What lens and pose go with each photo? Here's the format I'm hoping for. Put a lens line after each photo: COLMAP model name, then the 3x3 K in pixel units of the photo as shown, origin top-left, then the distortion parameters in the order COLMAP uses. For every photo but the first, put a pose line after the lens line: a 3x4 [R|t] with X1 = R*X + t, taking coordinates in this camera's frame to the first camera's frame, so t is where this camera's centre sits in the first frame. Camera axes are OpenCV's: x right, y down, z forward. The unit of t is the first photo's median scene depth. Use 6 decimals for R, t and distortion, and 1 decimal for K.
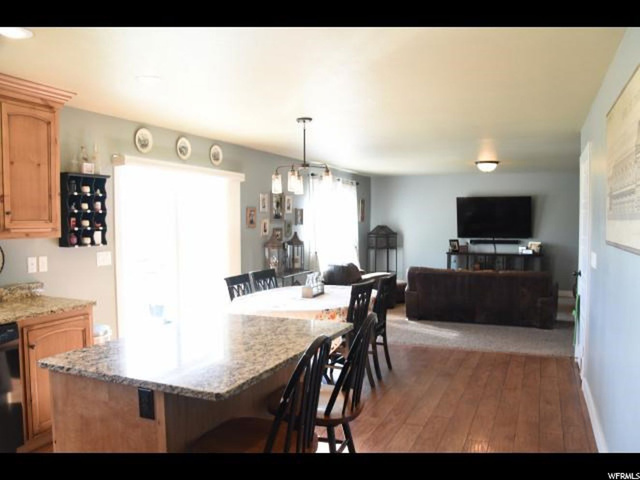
lens RADIAL K [[513.9, 0, 320.0], [0, 513.9, 240.0], [0, 0, 1]] dist [-0.191520, 0.155430]
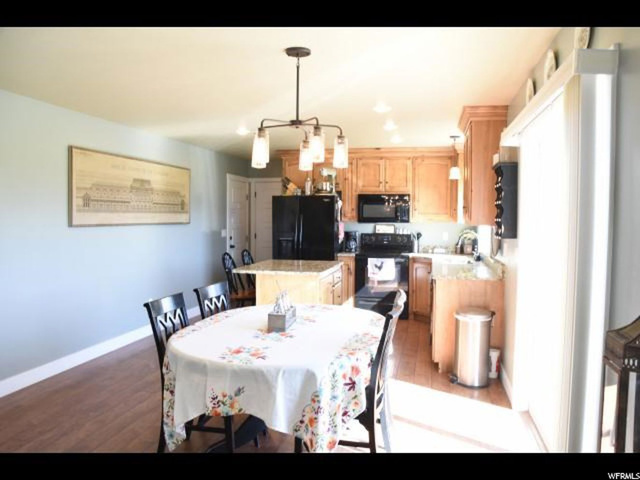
lens RADIAL K [[513.9, 0, 320.0], [0, 513.9, 240.0], [0, 0, 1]] dist [-0.191520, 0.155430]
pose [[-0.981543, 0.008109, -0.191070, 0.072141], [-0.008784, 0.996135, 0.087400, -0.064280], [0.191041, 0.087465, -0.977678, 1.848253]]
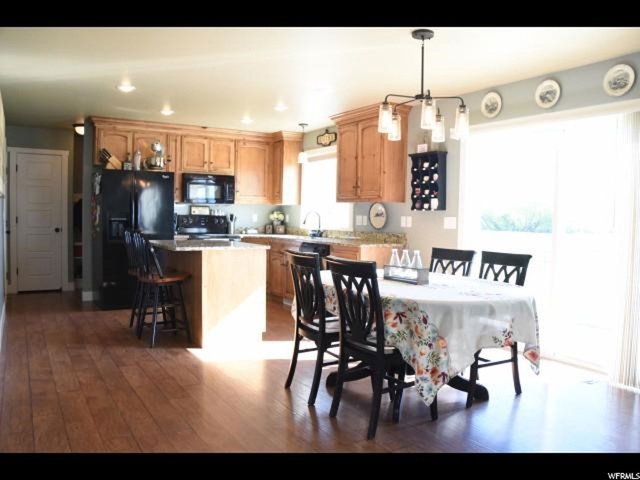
lens RADIAL K [[513.9, 0, 320.0], [0, 513.9, 240.0], [0, 0, 1]] dist [-0.191520, 0.155430]
pose [[-0.566142, 0.028402, -0.823818, 0.710366], [-0.051166, 0.996268, 0.069510, 0.010619], [0.822718, 0.081504, -0.562577, 1.464790]]
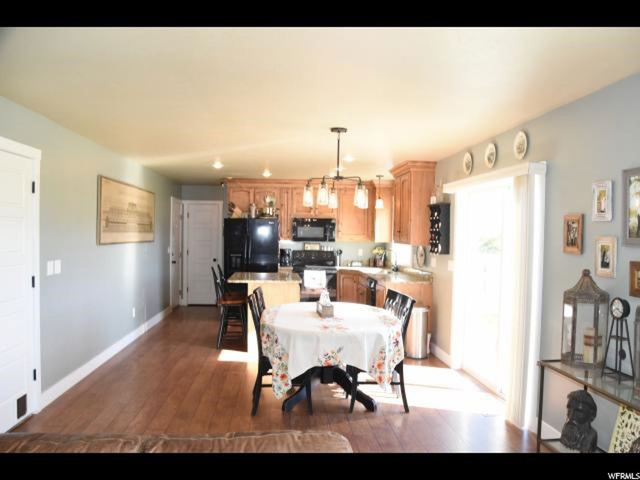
lens RADIAL K [[513.9, 0, 320.0], [0, 513.9, 240.0], [0, 0, 1]] dist [-0.191520, 0.155430]
pose [[-0.881462, -0.003316, -0.472244, 0.505401], [-0.031270, 0.998191, 0.051358, -0.089159], [0.471219, 0.060037, -0.879970, 2.069454]]
